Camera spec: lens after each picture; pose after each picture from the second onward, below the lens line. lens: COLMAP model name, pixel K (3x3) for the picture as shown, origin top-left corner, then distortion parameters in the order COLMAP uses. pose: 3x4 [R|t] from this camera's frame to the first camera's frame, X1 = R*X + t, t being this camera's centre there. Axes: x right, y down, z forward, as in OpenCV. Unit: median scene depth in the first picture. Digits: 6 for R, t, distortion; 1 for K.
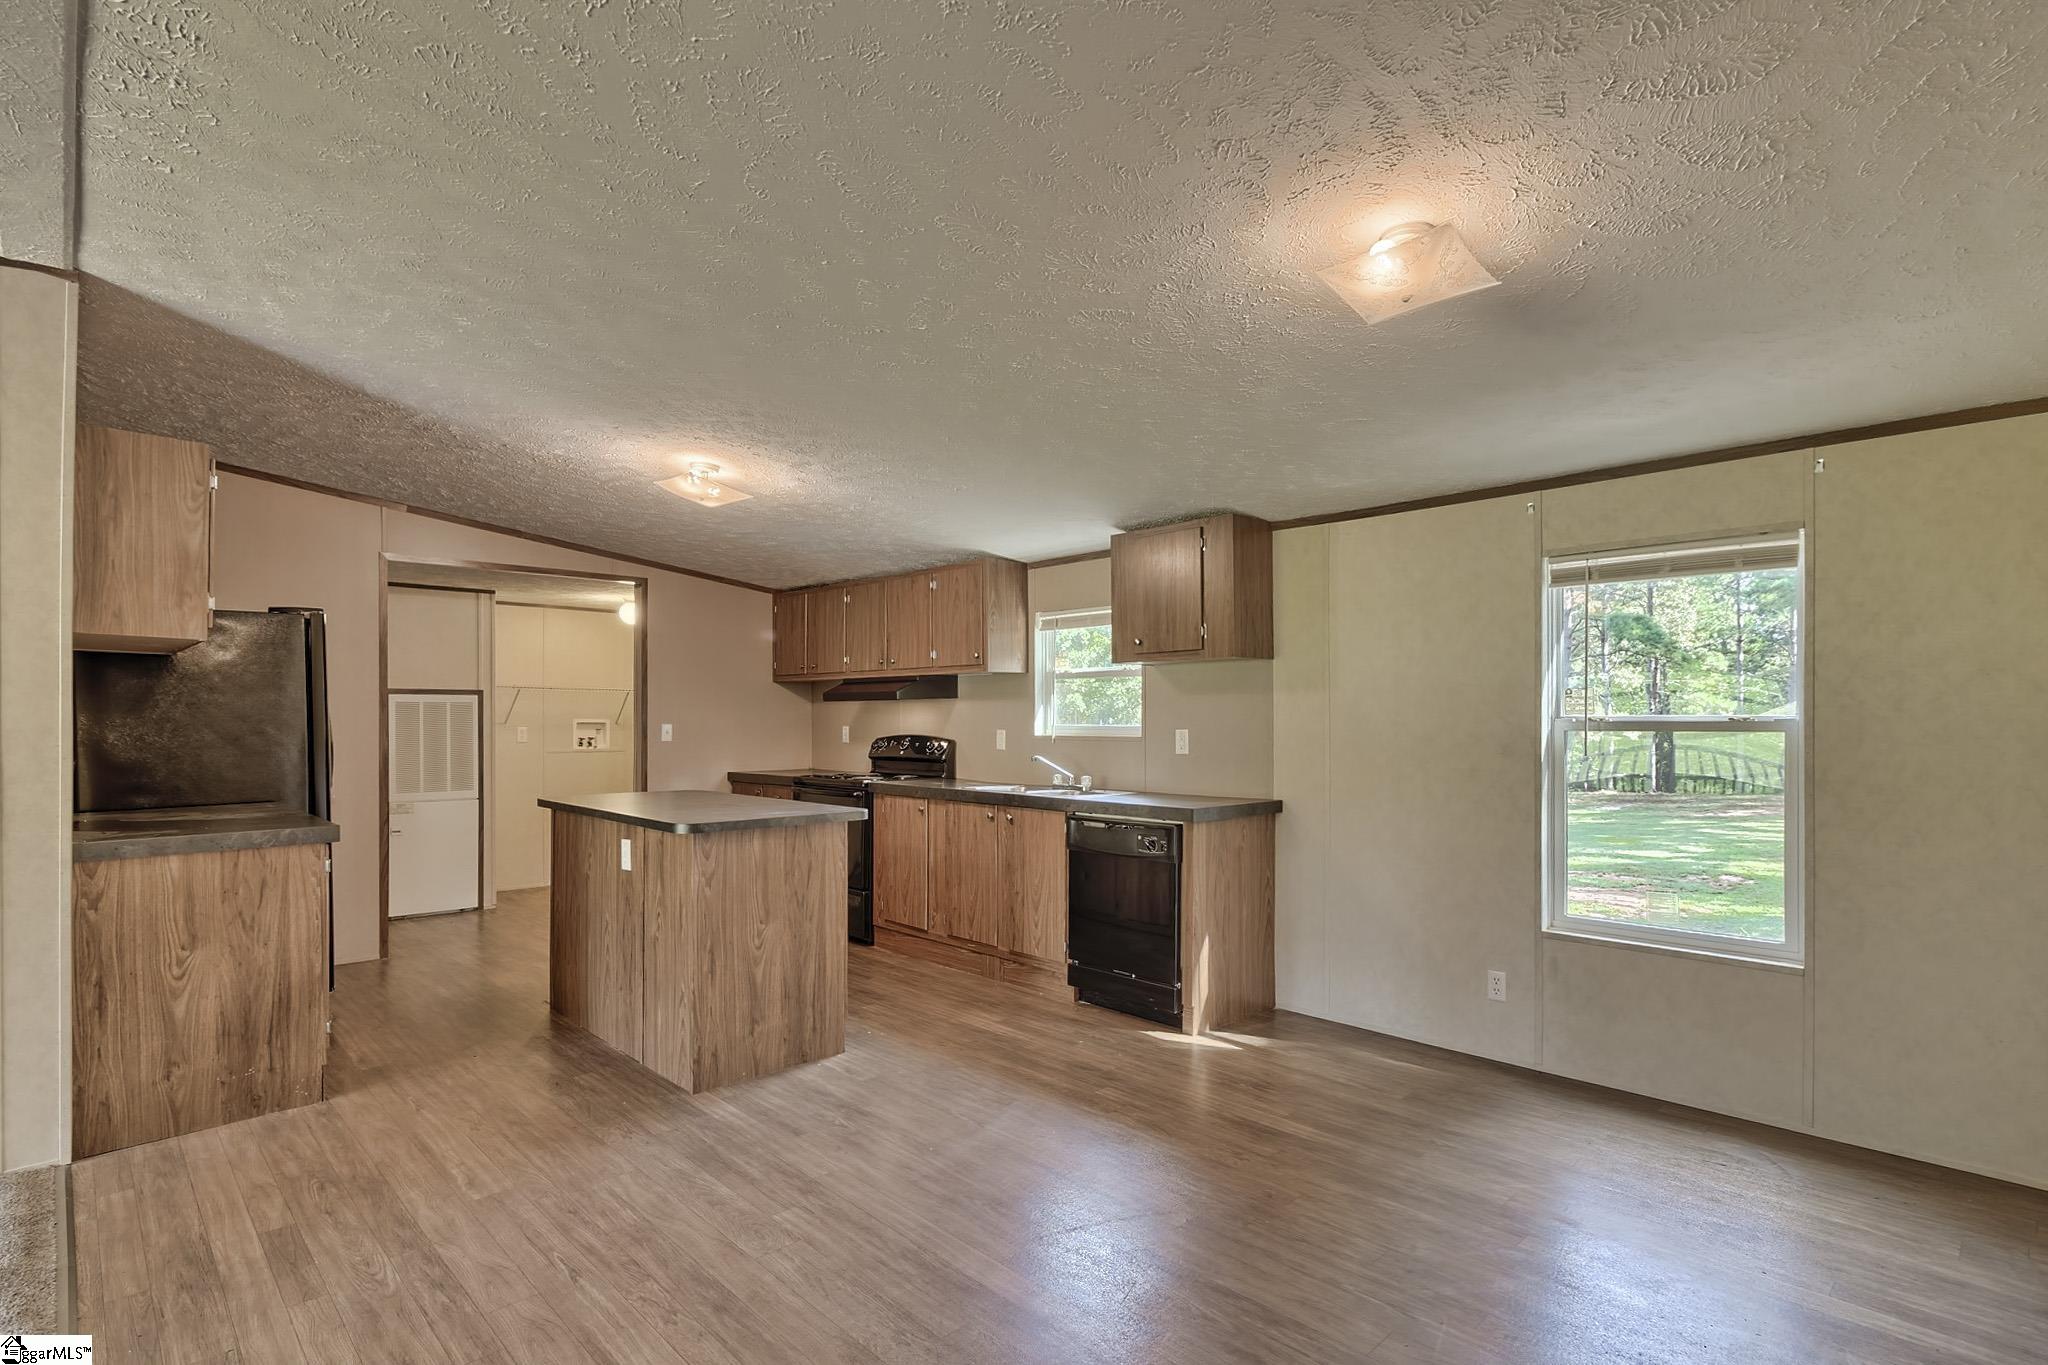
lens RADIAL K [[1000.1, 0, 988.9], [0, 1000.1, 710.5], [0, 0, 1]] dist [-0.001009, 0.001144]
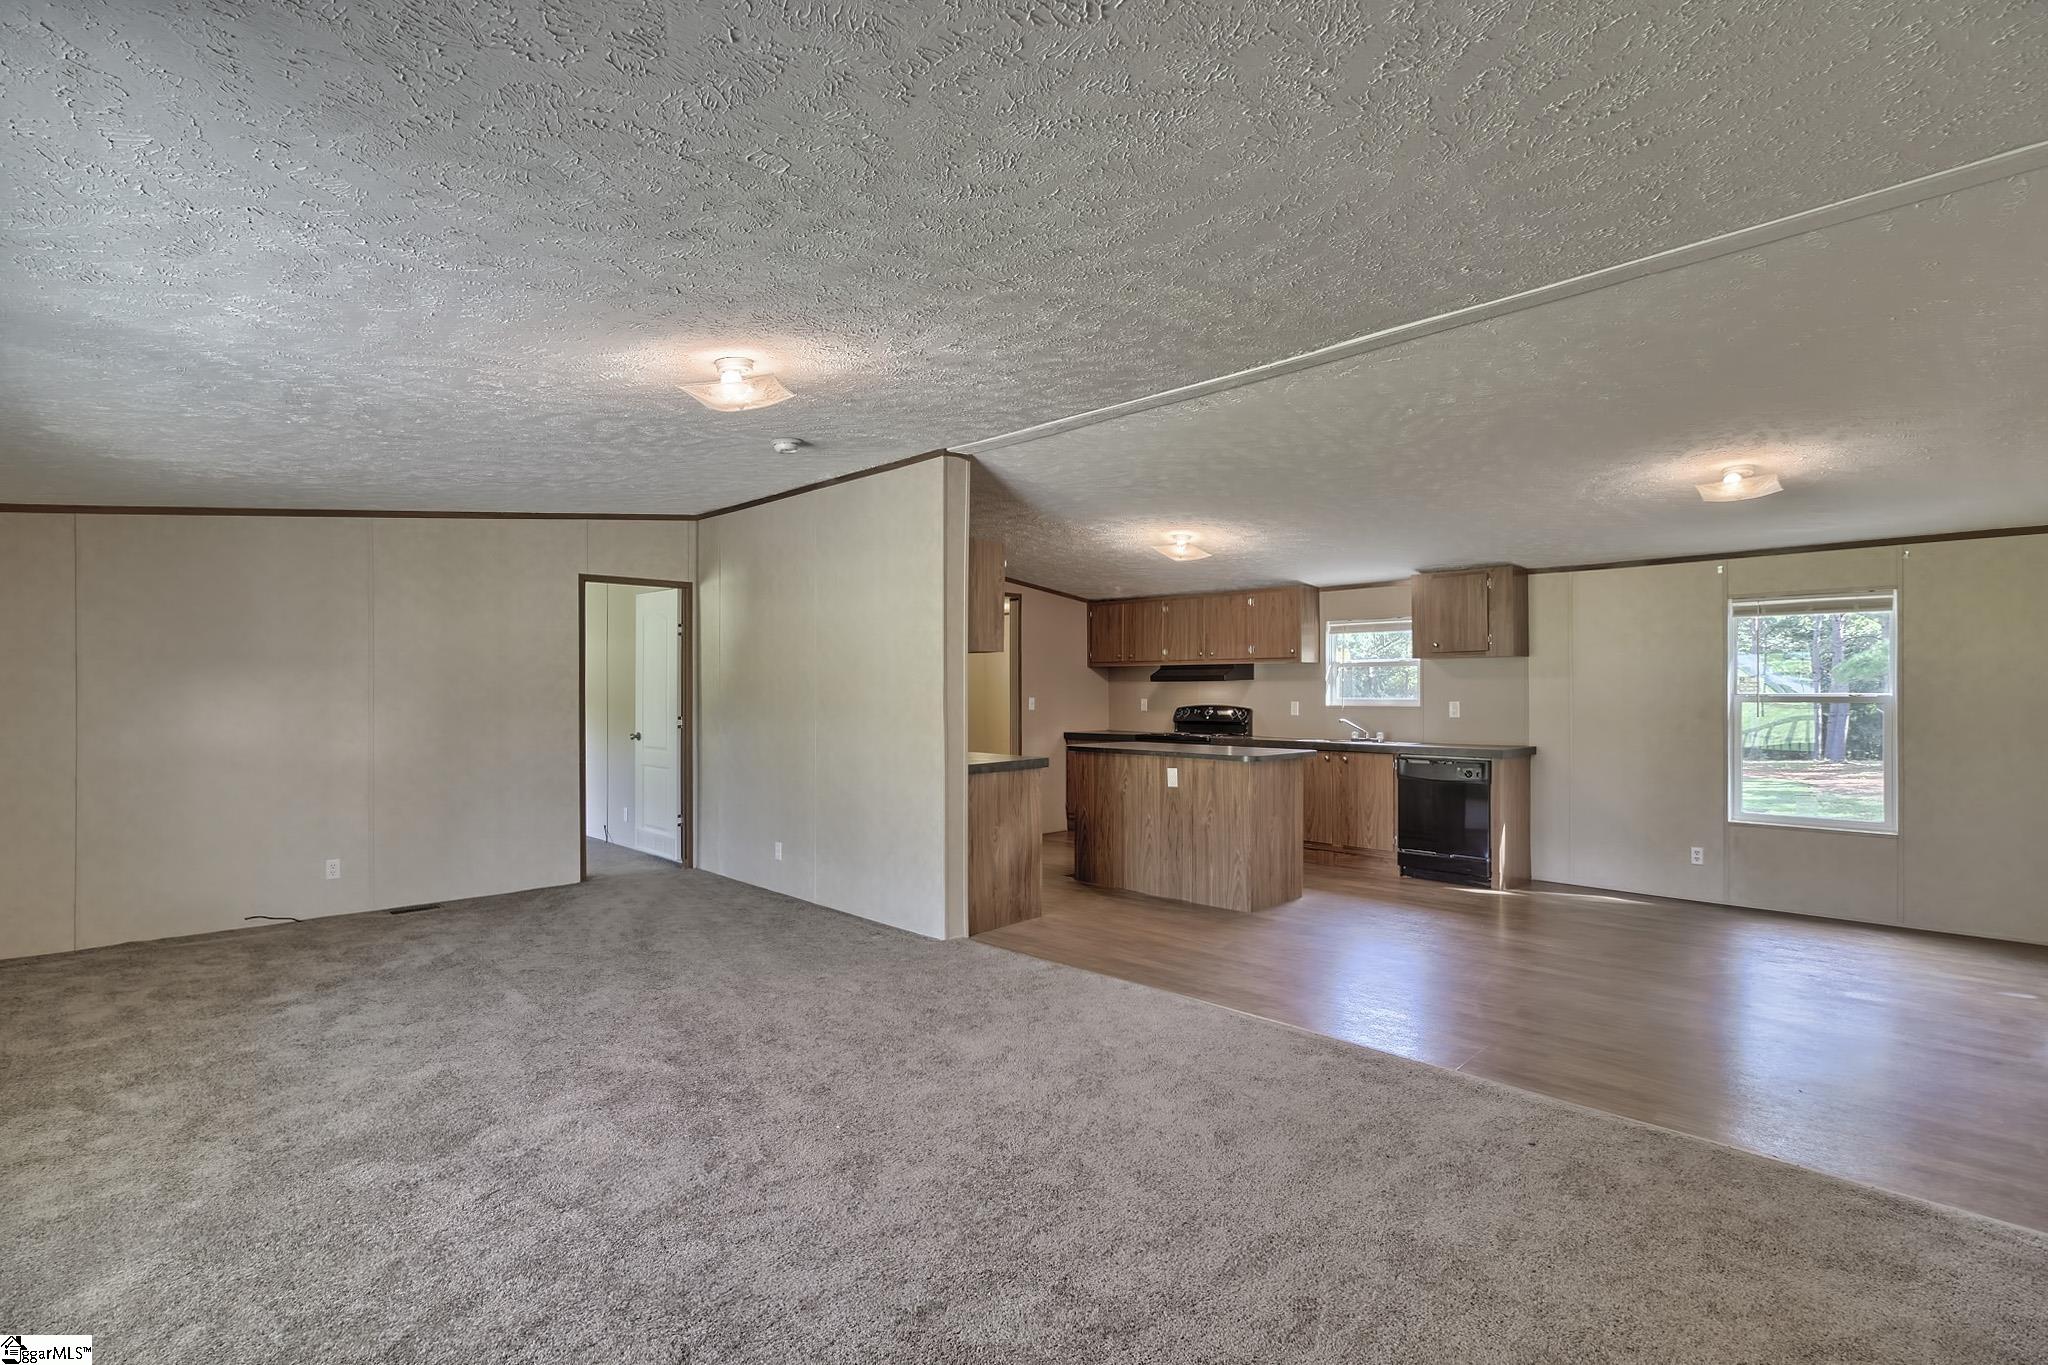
lens RADIAL K [[964.2, 0, 968.2], [0, 964.2, 681.0], [0, 0, 1]] dist [0.003679, -0.000896]
pose [[0.999980, -0.000765, 0.006326, -0.605126], [0.000769, 1.000000, -0.000574, -0.012849], [-0.006325, 0.000579, 0.999980, -0.507148]]
